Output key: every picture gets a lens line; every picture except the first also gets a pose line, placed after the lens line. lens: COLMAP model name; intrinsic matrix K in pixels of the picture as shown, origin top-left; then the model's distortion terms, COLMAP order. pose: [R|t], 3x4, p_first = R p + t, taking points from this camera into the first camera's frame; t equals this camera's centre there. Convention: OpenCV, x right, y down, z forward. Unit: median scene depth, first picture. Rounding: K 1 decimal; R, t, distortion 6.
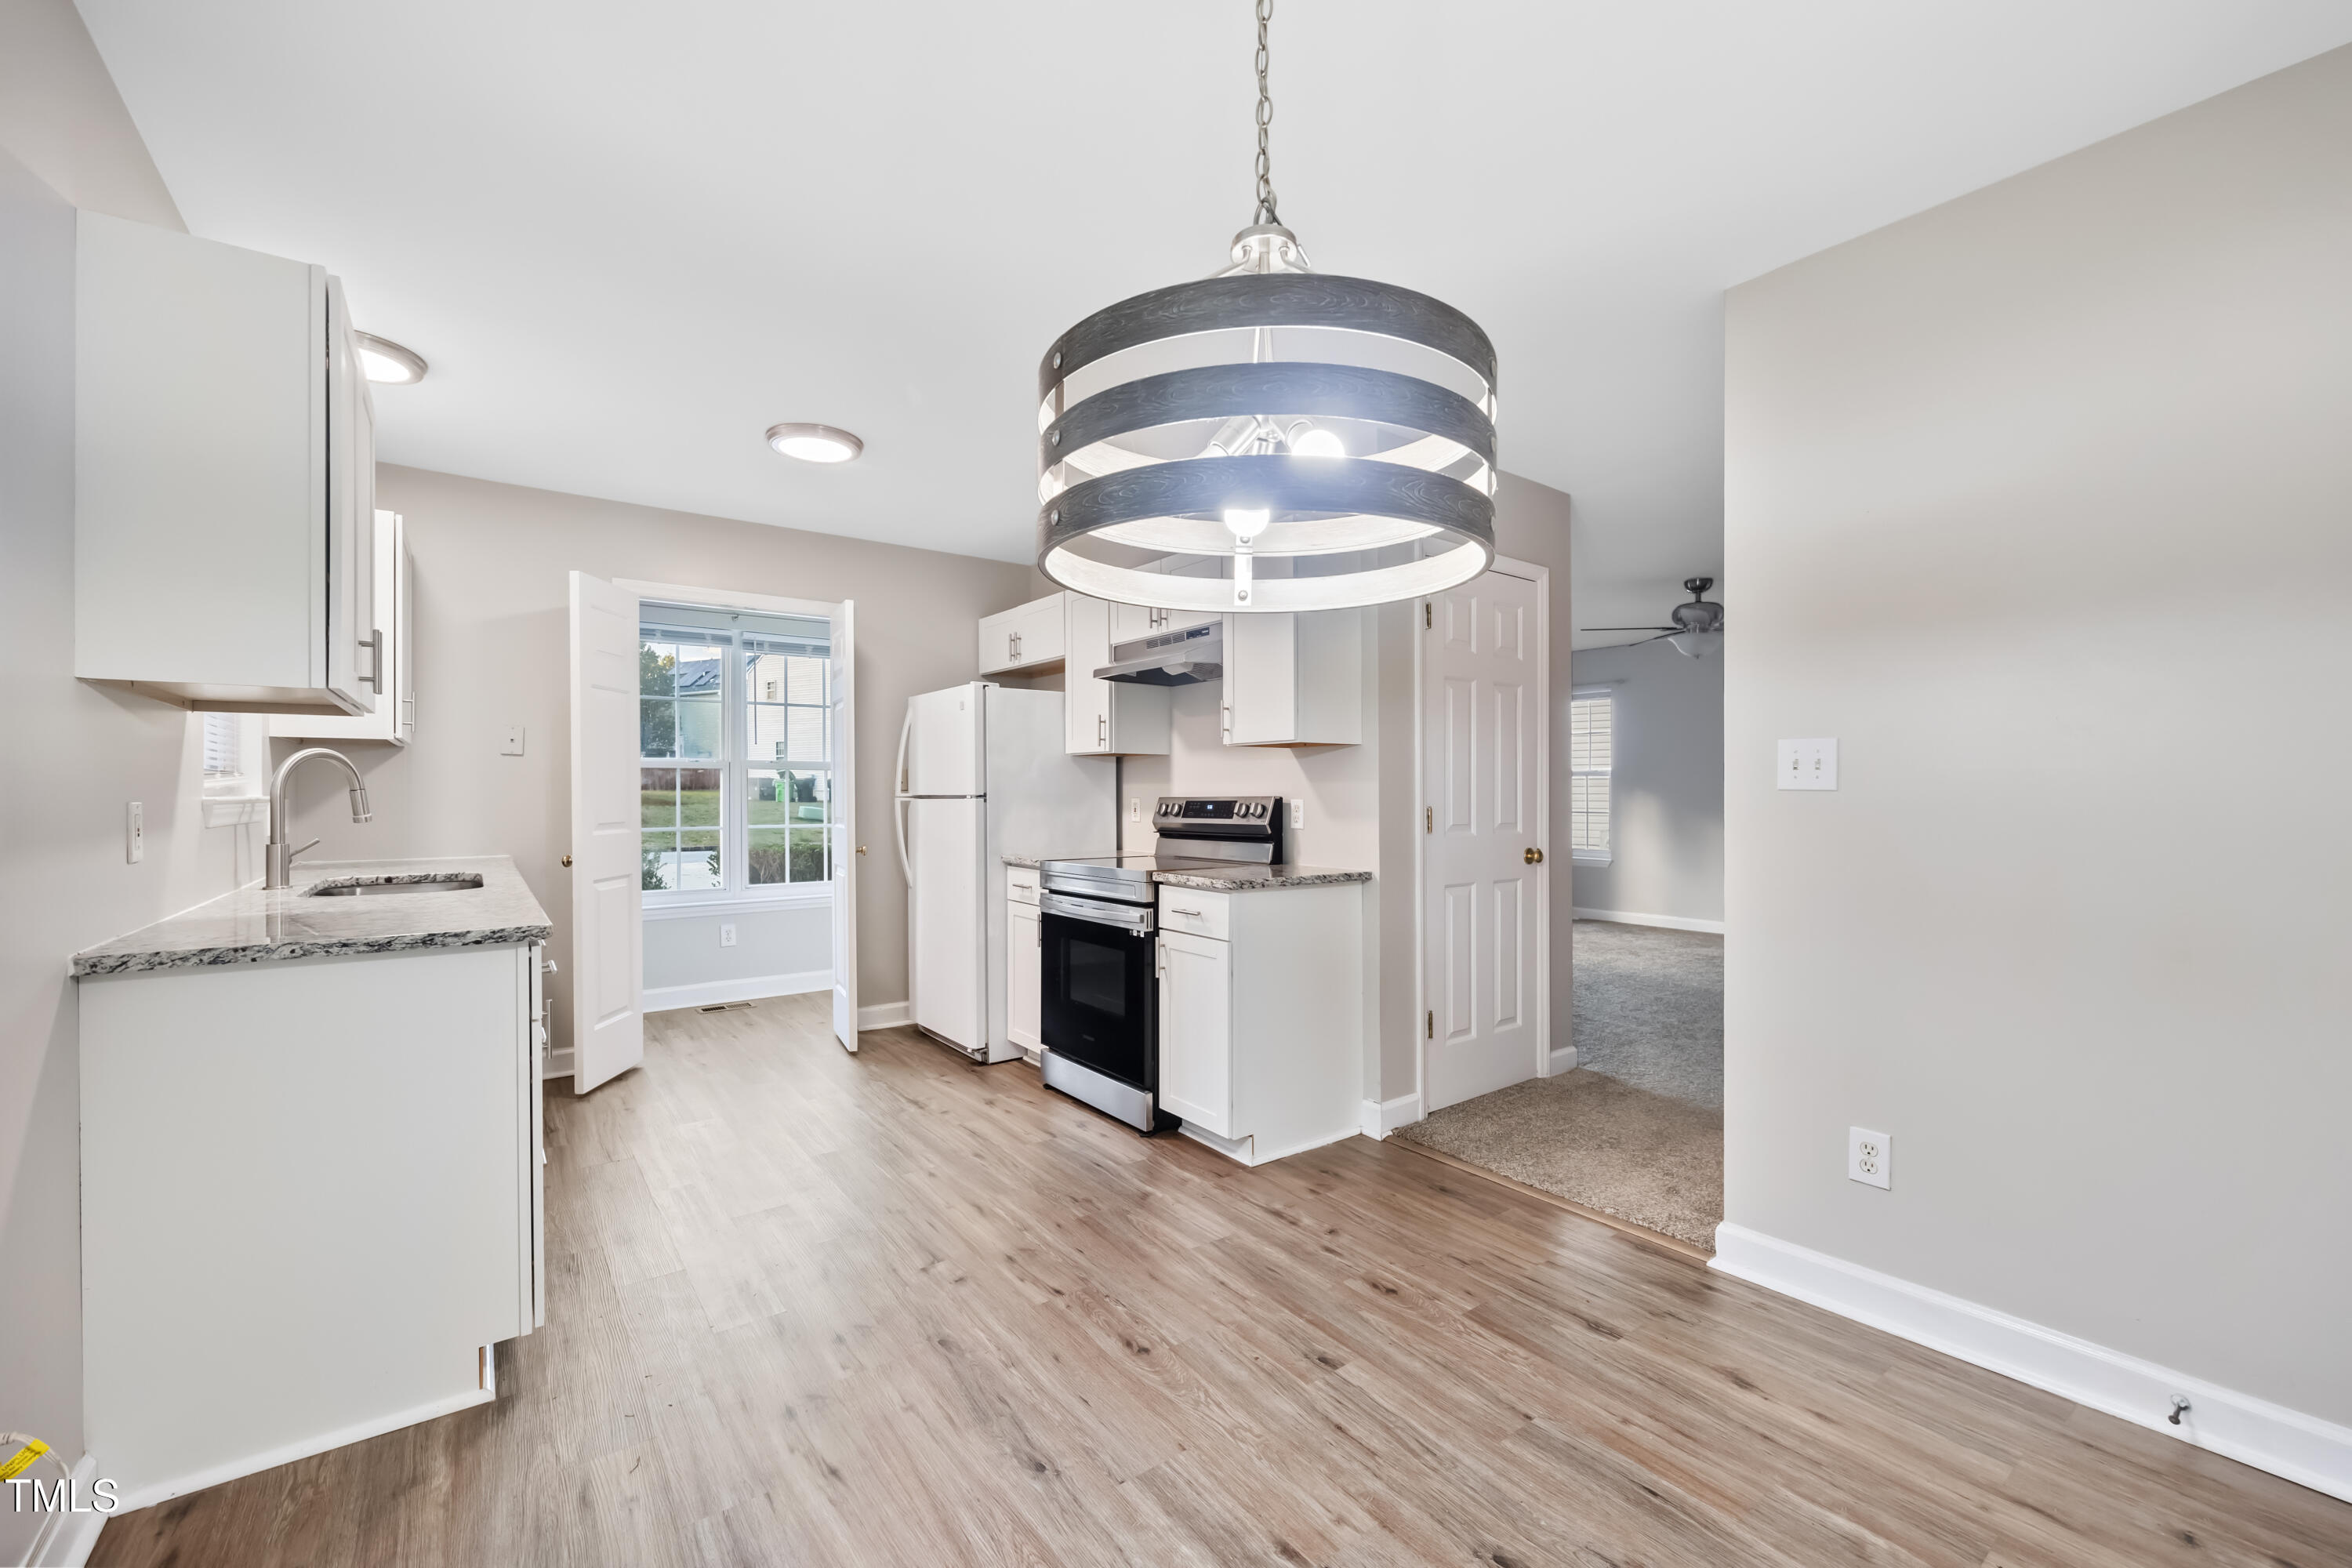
lens RADIAL K [[937.2, 0, 1173.0], [0, 937.2, 786.5], [0, 0, 1]] dist [-0.001895, -0.000277]
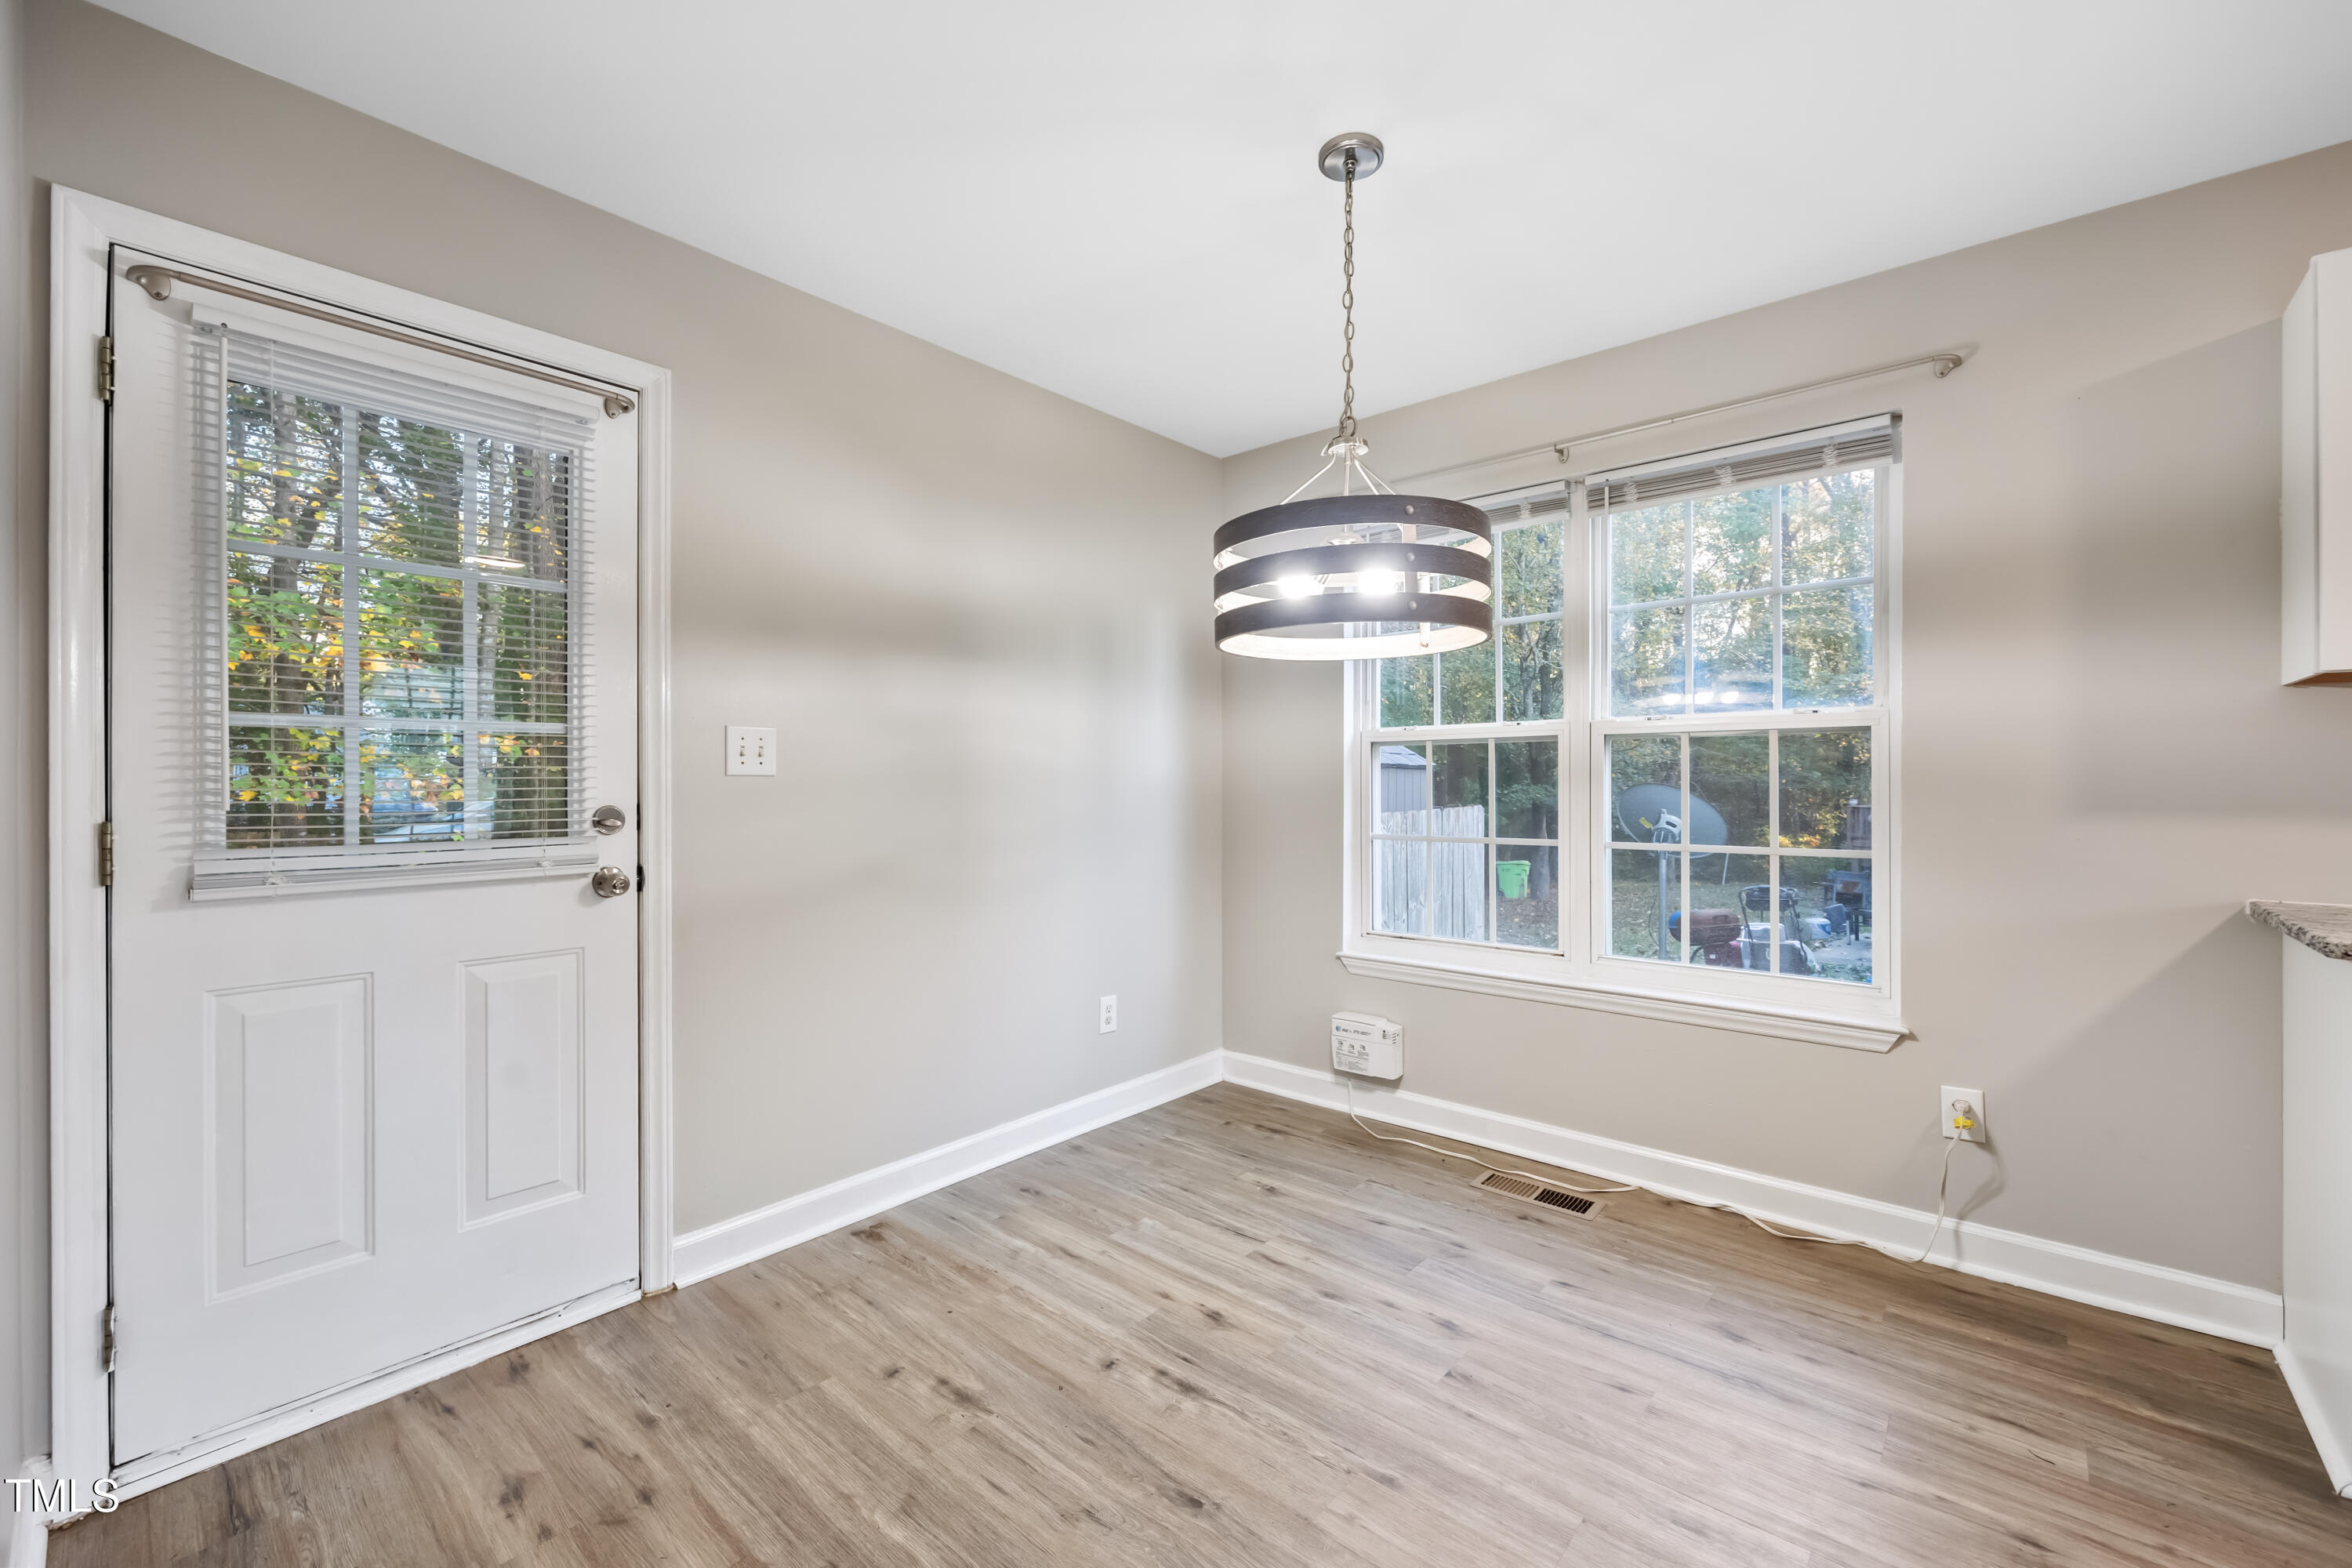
lens RADIAL K [[937.2, 0, 1174.1], [0, 937.2, 779.5], [0, 0, 1]] dist [-0.001895, -0.000277]
pose [[-0.979561, 0.010362, -0.200881, 0.520971], [0.009747, 0.999944, 0.004048, -0.001185], [0.200911, 0.002007, -0.979607, 1.827757]]
